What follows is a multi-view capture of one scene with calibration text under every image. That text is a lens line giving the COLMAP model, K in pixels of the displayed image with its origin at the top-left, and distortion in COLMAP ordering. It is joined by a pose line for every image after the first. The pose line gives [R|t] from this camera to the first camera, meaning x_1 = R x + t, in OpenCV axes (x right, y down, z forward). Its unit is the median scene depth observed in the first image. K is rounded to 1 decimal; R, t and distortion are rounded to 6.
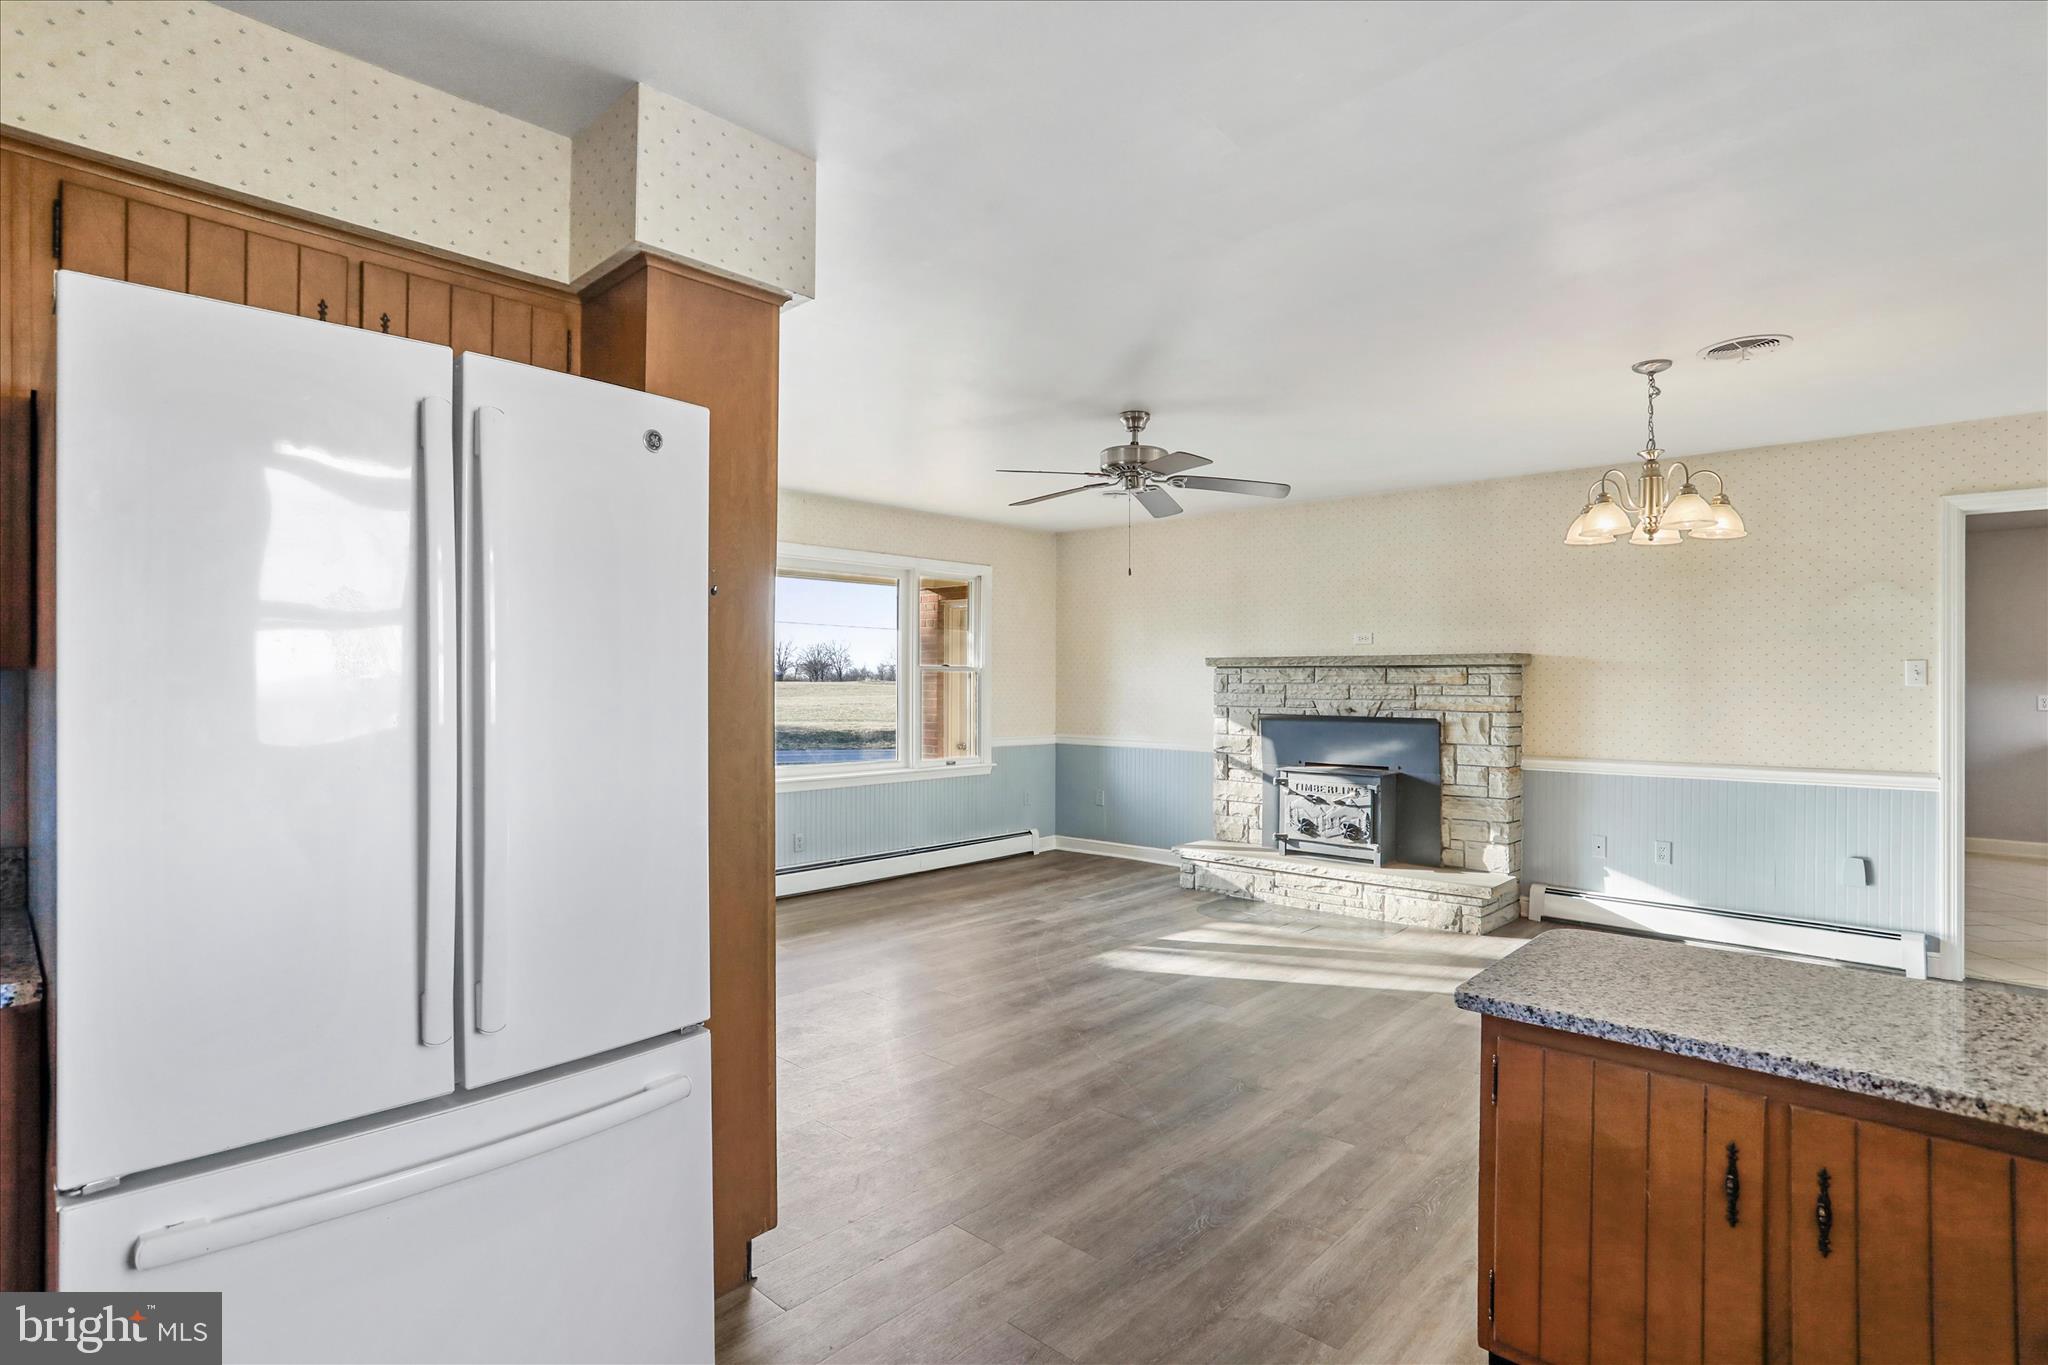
lens RADIAL K [[1018.4, 0, 991.3], [0, 1018.4, 661.9], [0, 0, 1]] dist [-0.040818, 0.018297]
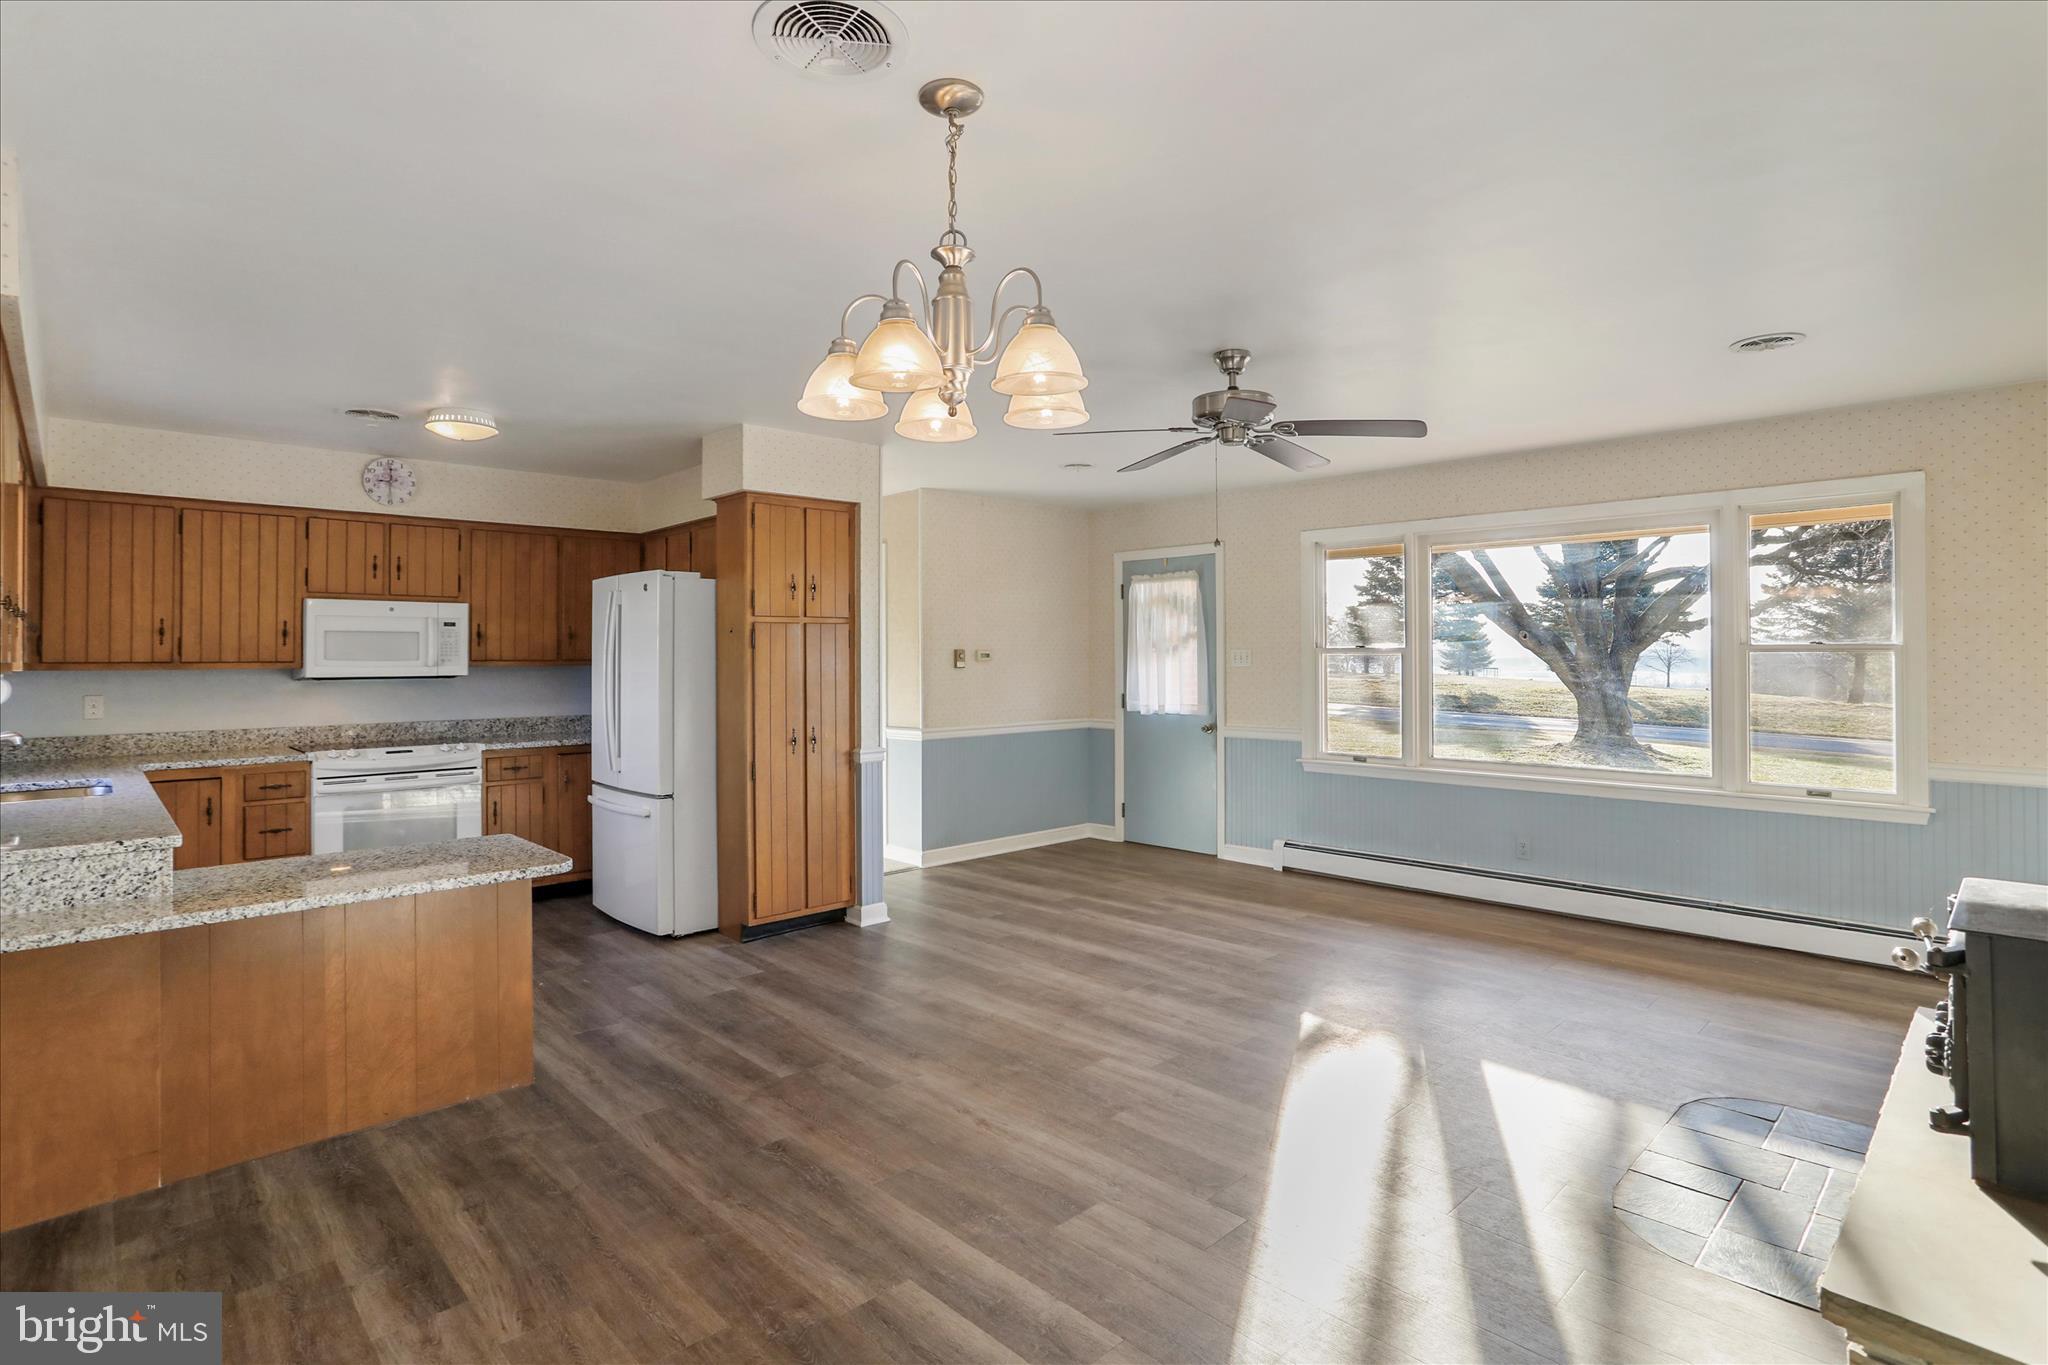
lens RADIAL K [[1018.4, 0, 1019.0], [0, 1018.4, 642.5], [0, 0, 1]] dist [-0.040818, 0.018297]
pose [[-0.041659, -0.013082, -0.999046, 0.765017], [0.022696, 0.999644, -0.014036, 0.005585], [0.998874, -0.023259, -0.041347, 0.677494]]
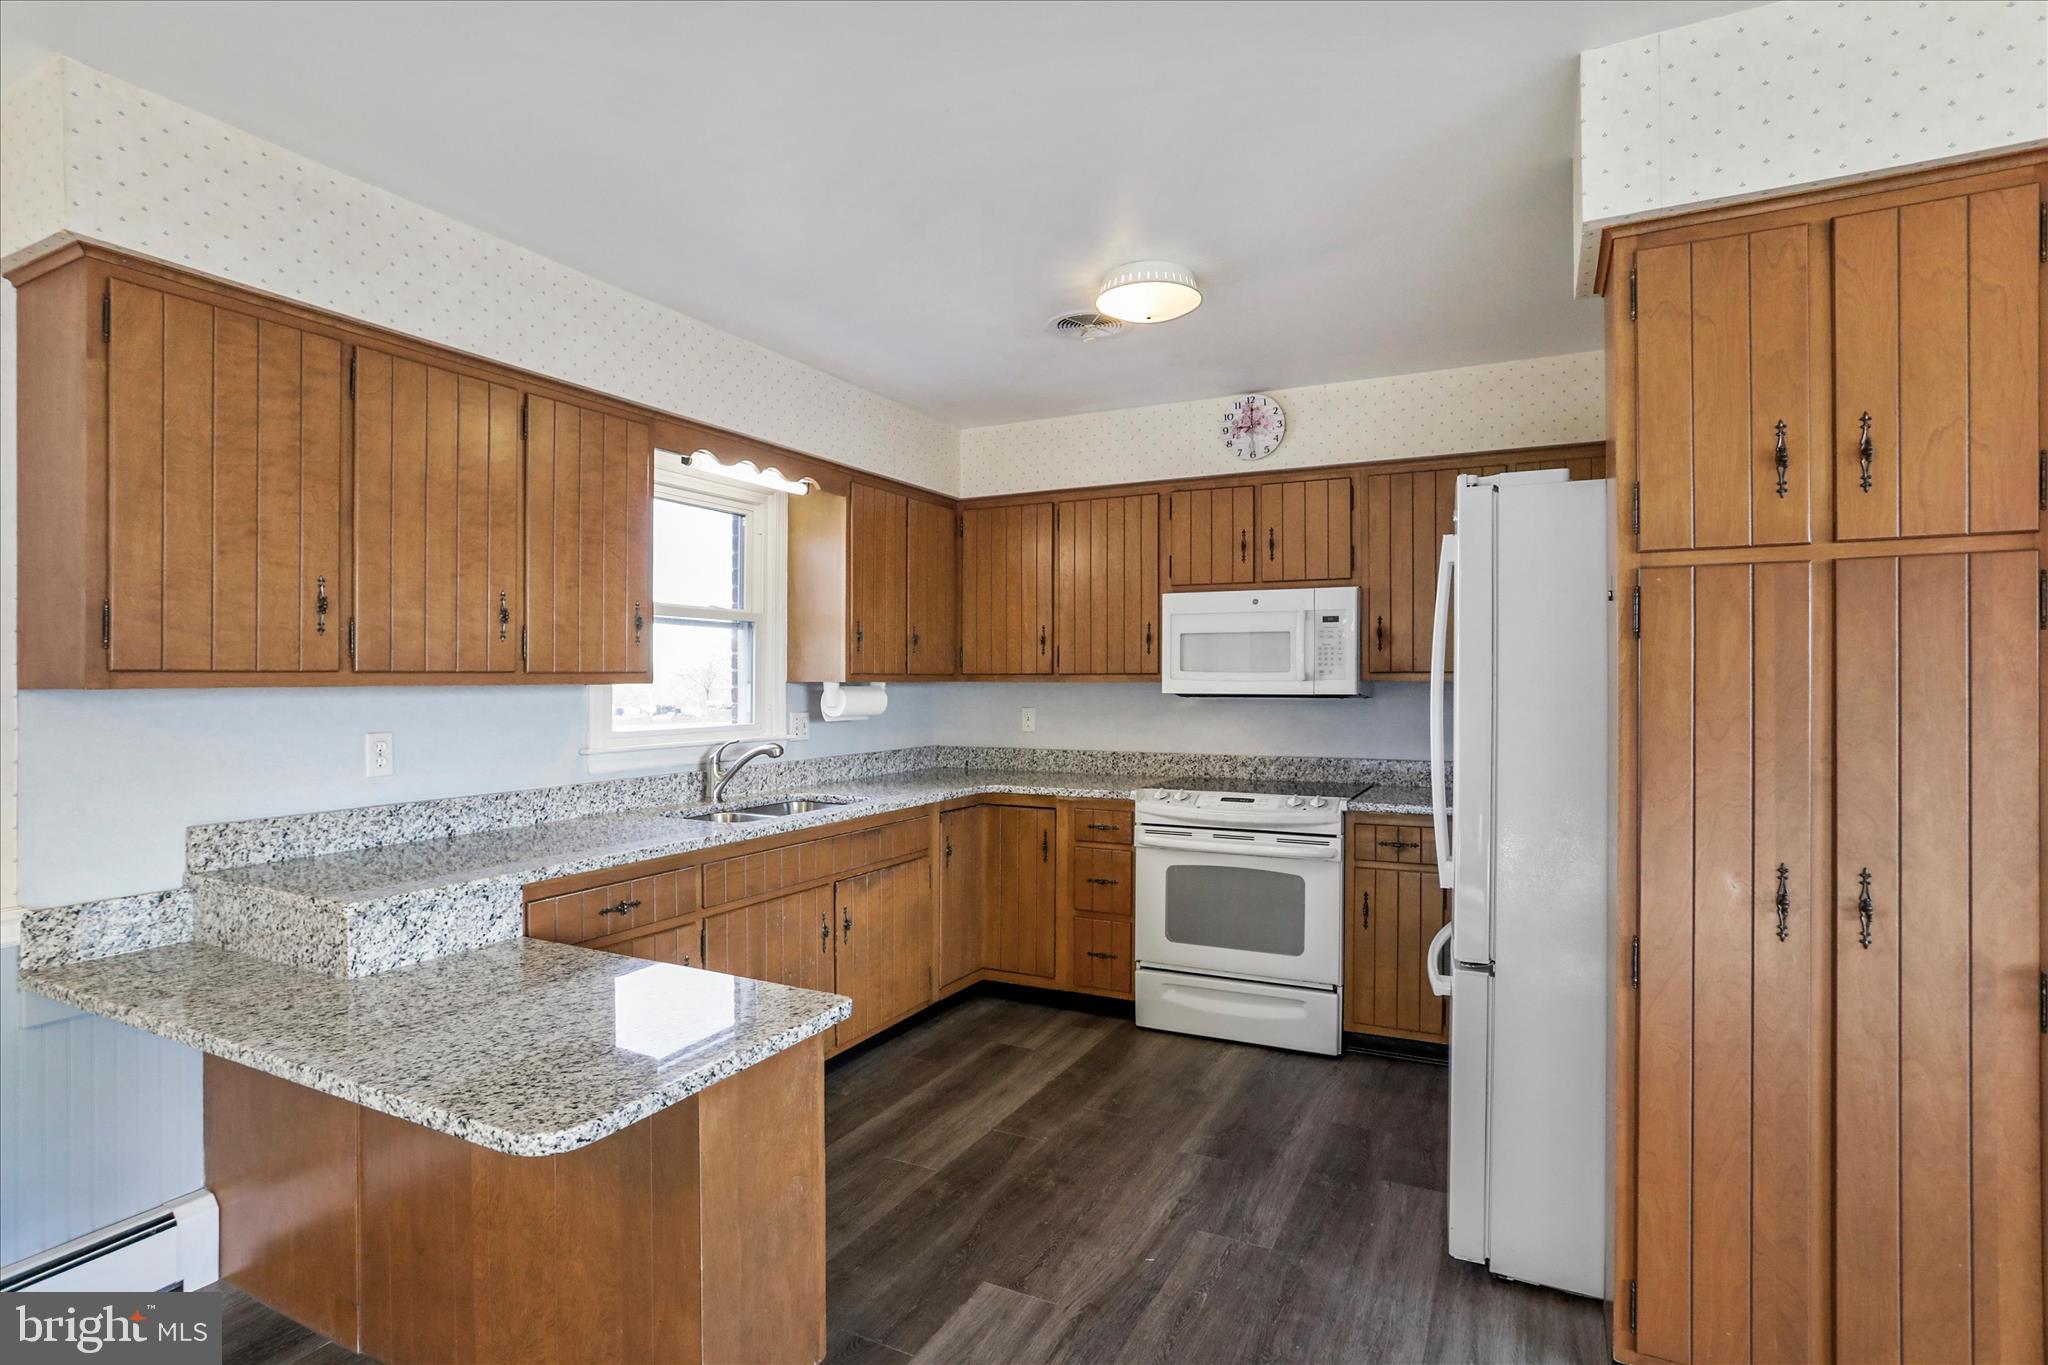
lens RADIAL K [[1018.4, 0, 1016.4], [0, 1018.4, 678.5], [0, 0, 1]] dist [-0.040818, 0.018297]
pose [[-0.957546, 0.004283, -0.288250, 0.195266], [0.008976, 0.999848, -0.014962, 0.009224], [0.288142, -0.016914, -0.957438, 0.667013]]
